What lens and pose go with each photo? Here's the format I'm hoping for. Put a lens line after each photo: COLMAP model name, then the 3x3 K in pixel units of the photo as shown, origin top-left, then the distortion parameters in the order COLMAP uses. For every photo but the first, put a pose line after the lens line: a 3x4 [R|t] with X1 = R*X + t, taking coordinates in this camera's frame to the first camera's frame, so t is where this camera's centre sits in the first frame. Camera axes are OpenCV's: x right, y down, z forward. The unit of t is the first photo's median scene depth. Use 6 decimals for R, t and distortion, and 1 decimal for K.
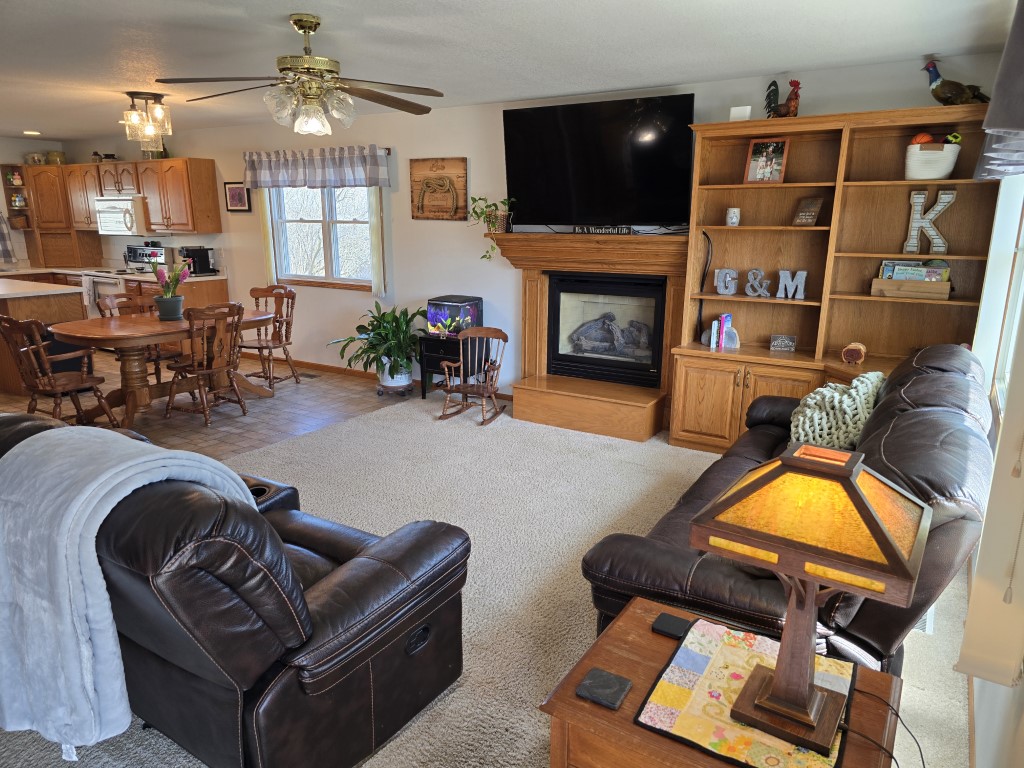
lens RADIAL K [[690.7, 0, 518.0], [0, 690.7, 385.5], [0, 0, 1]] dist [0.053264, -0.038764]
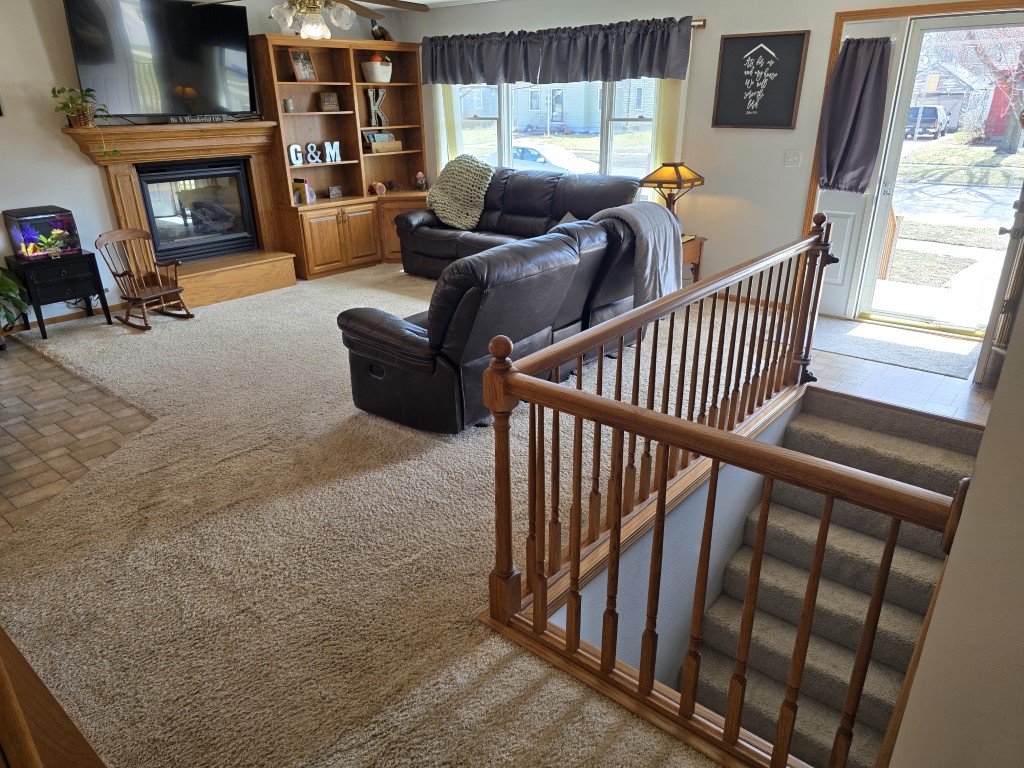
lens RADIAL K [[690.7, 0, 513.2], [0, 690.7, 382.6], [0, 0, 1]] dist [0.053264, -0.038764]
pose [[0.123299, -0.379059, 0.917122, -1.139184], [0.255846, 0.905074, 0.339683, -0.100858], [-0.958822, 0.192759, 0.208575, 0.384040]]
